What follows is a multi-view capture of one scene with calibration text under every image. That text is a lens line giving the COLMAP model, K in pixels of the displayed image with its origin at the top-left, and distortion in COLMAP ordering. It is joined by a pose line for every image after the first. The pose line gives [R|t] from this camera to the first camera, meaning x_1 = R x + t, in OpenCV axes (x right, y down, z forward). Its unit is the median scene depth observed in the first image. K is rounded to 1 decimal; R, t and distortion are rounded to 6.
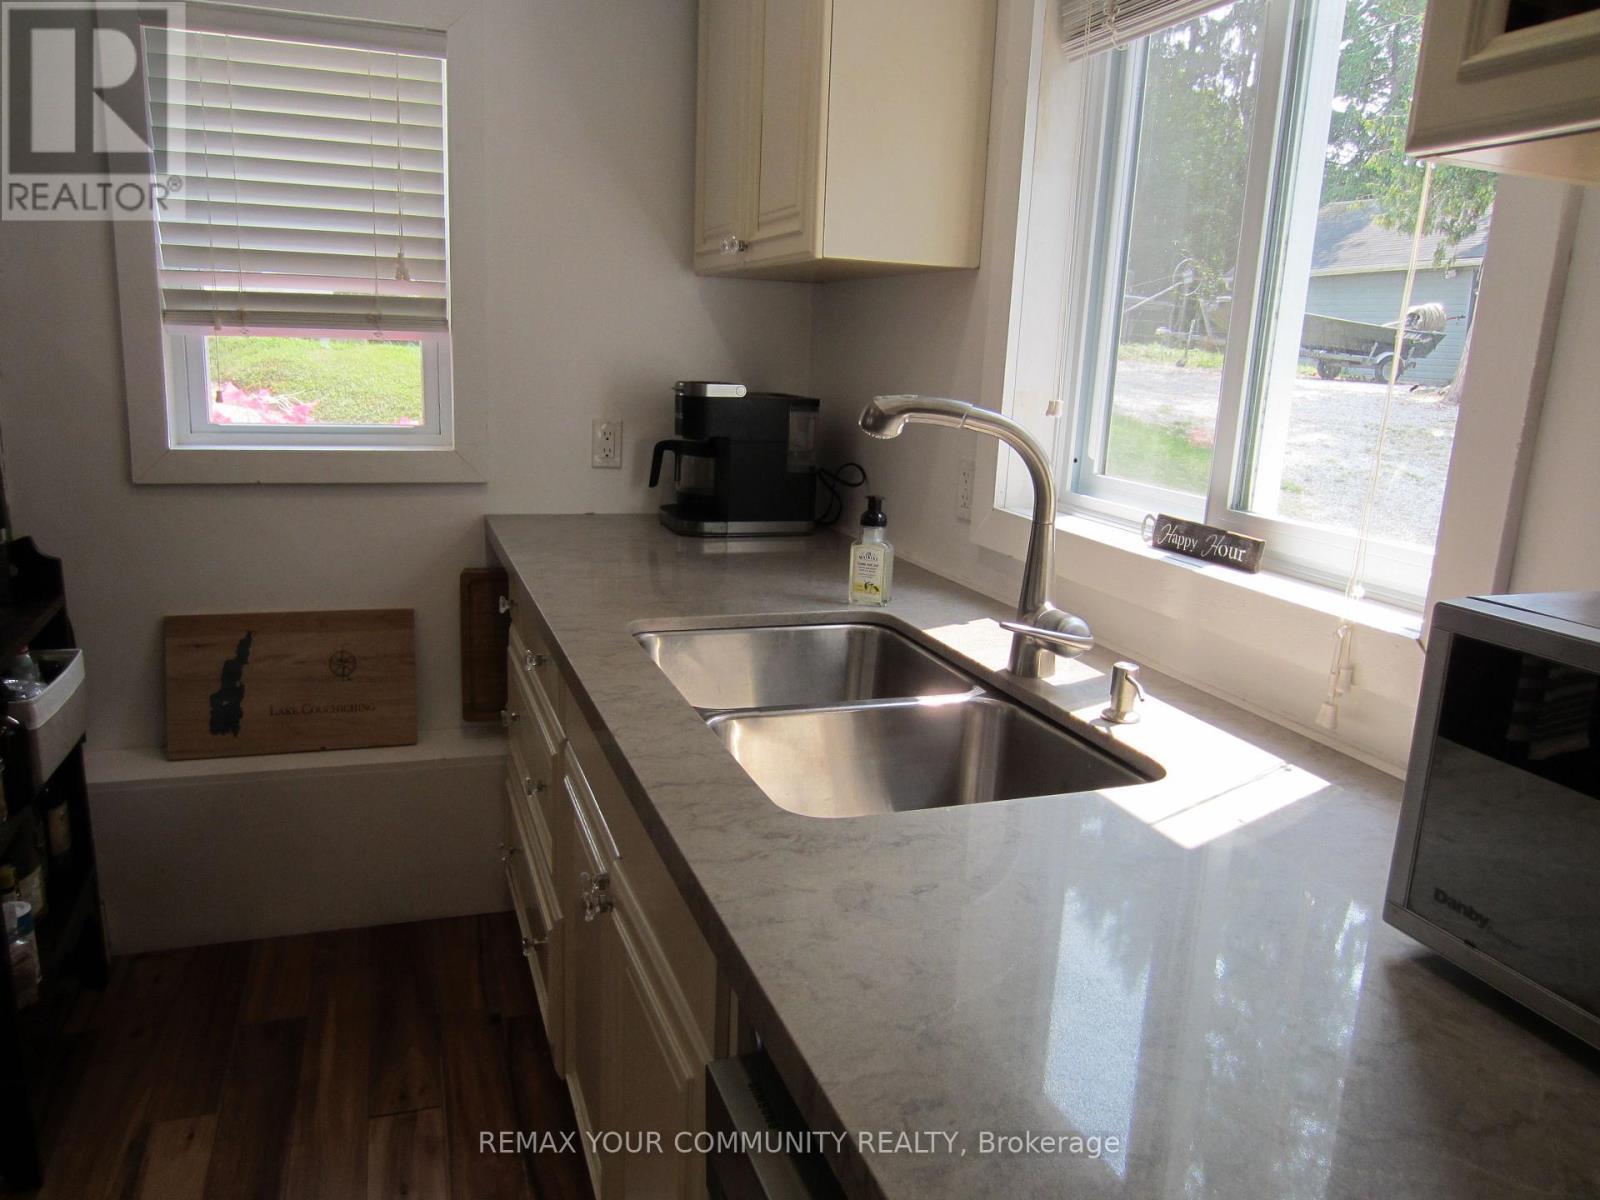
lens RADIAL K [[1139.0, 0, 801.9], [0, 1139.0, 605.8], [0, 0, 1]] dist [-0.031924, 0.009163]
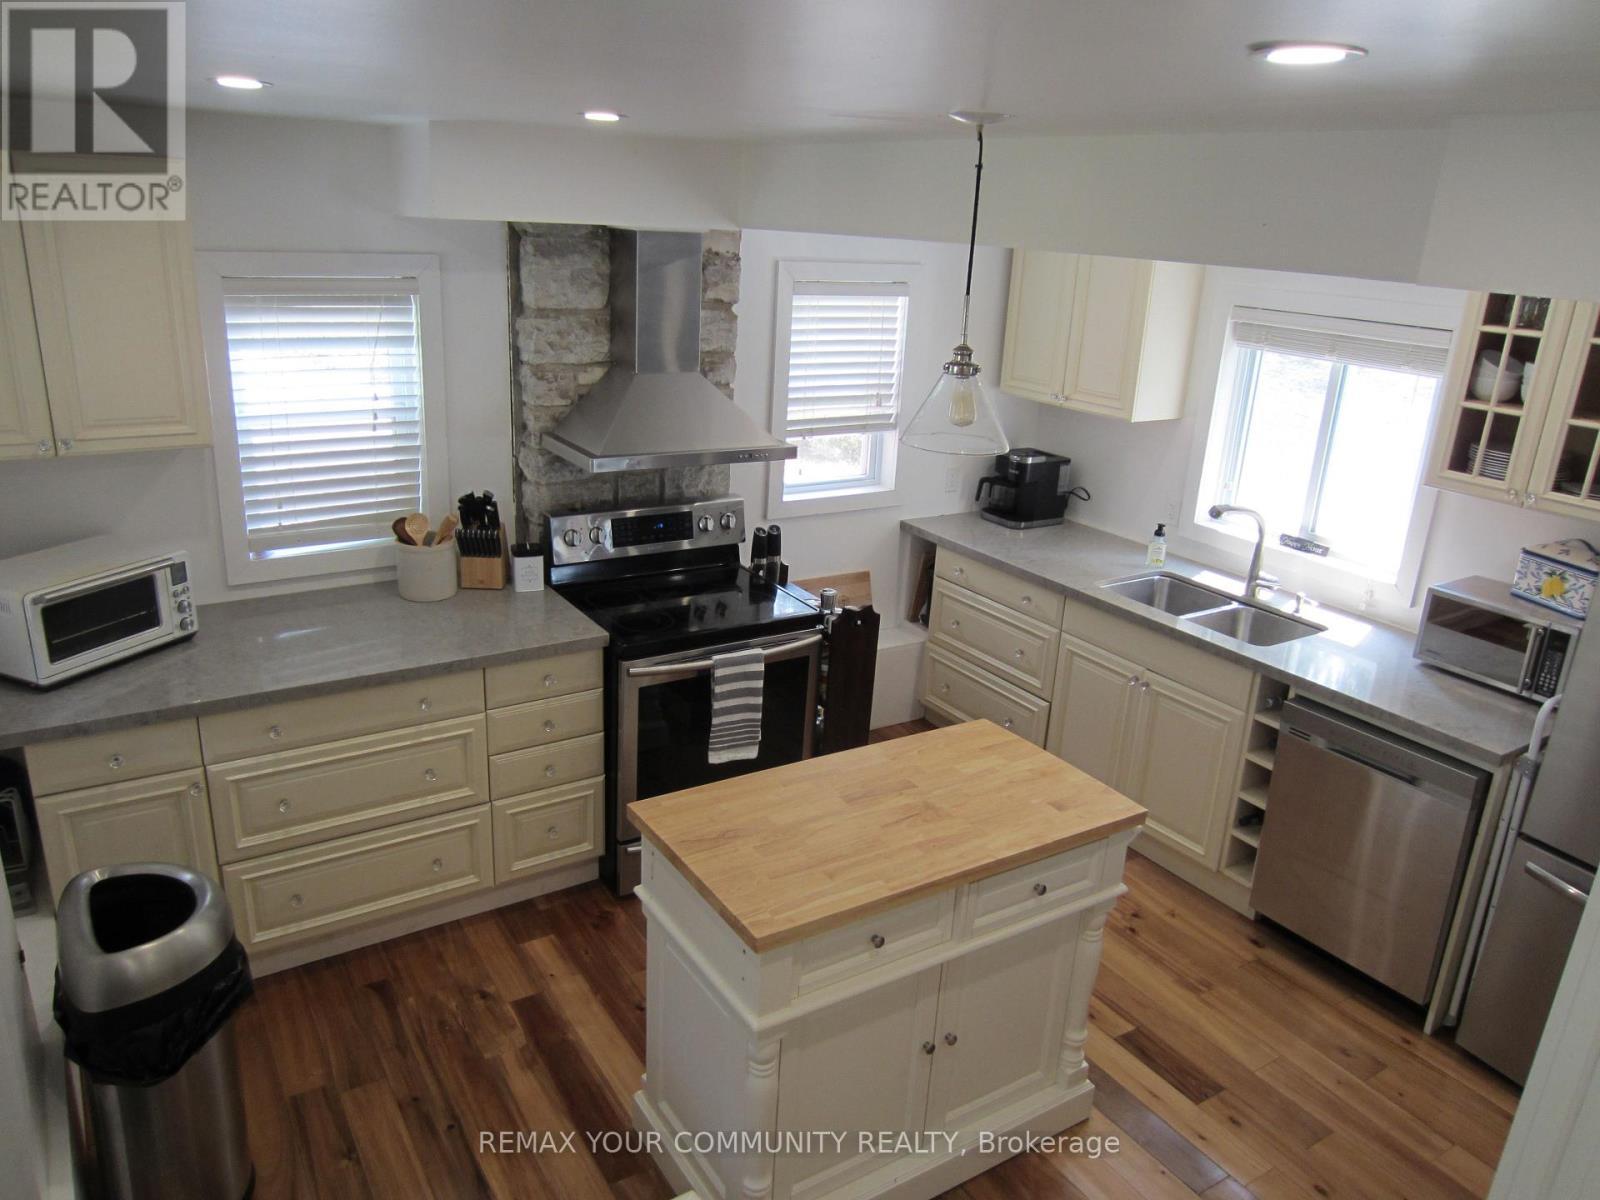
lens RADIAL K [[1139.0, 0, 804.7], [0, 1139.0, 599.3], [0, 0, 1]] dist [-0.031924, 0.009163]
pose [[0.972109, -0.065086, 0.225317, -0.974173], [0.040470, 0.992861, 0.112198, -0.188653], [-0.231011, -0.099950, 0.967804, -0.943240]]
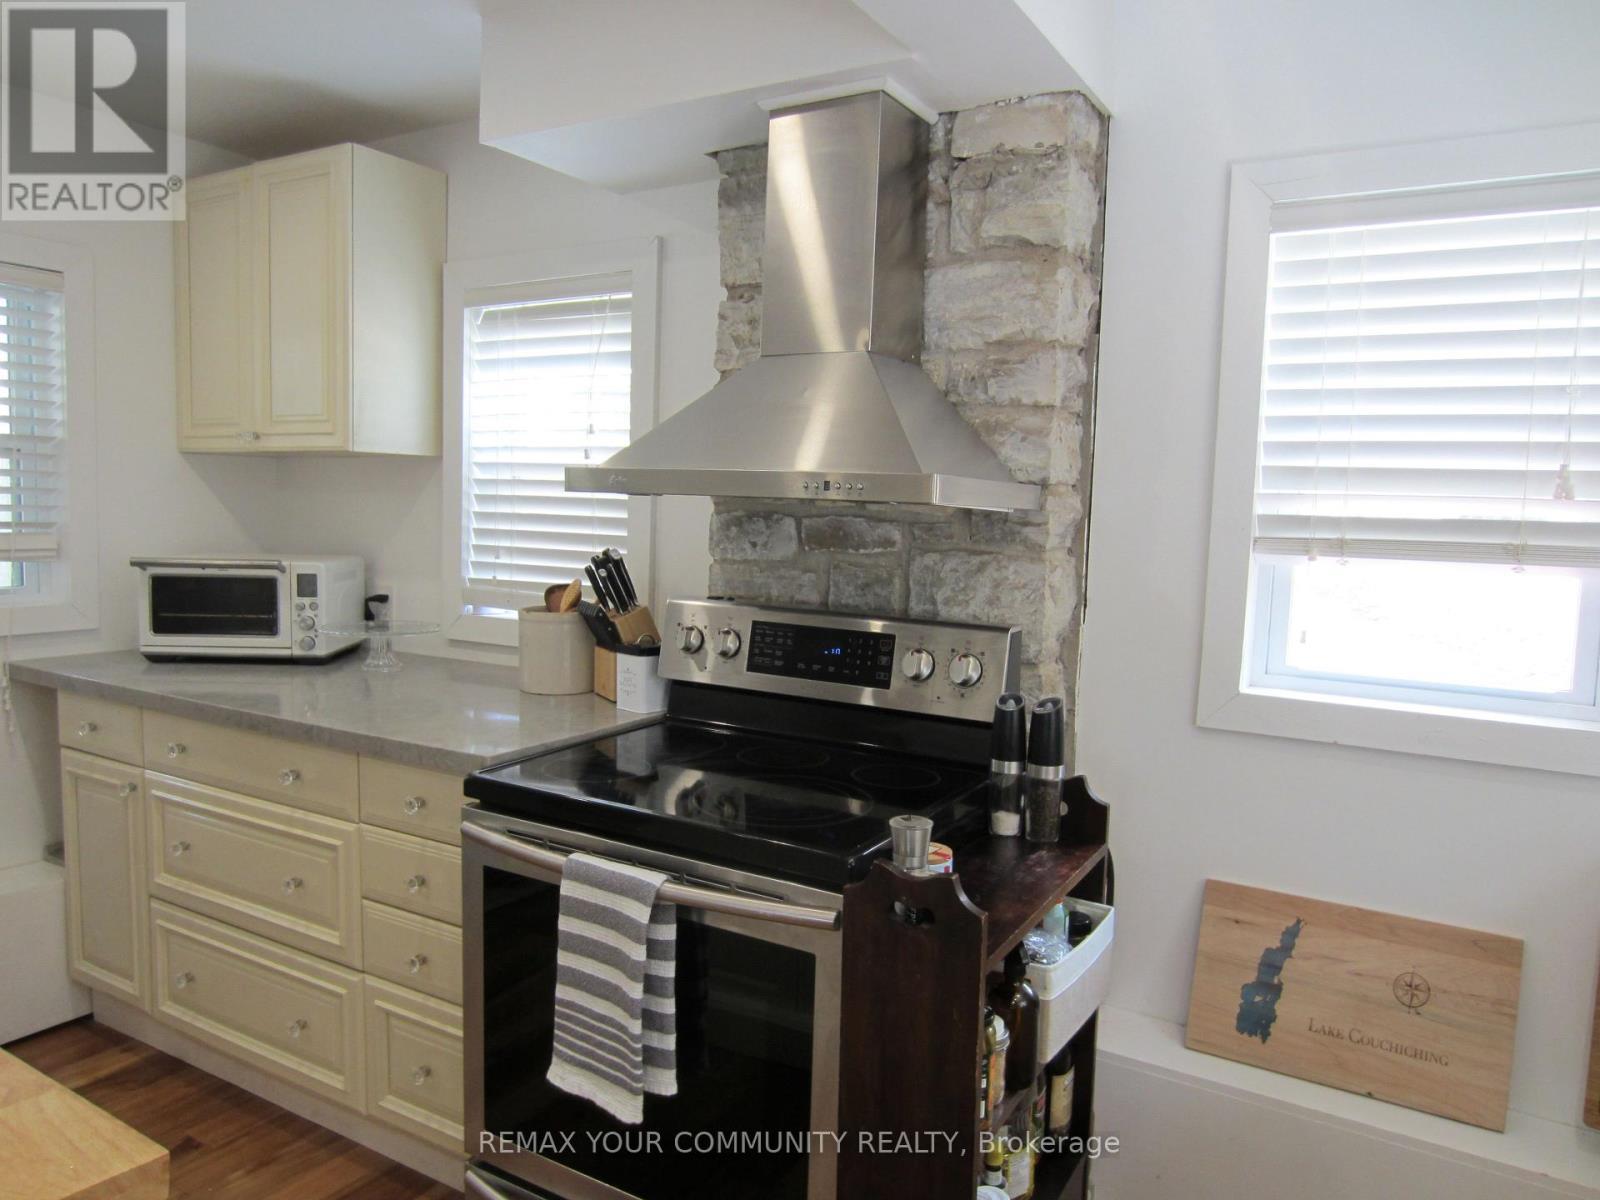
lens RADIAL K [[1139.0, 0, 804.2], [0, 1139.0, 604.6], [0, 0, 1]] dist [-0.031924, 0.009163]
pose [[0.631558, 0.046355, -0.773941, -0.093726], [-0.178707, 0.980037, -0.087131, -0.067089], [0.754452, 0.193337, 0.627234, 0.174711]]
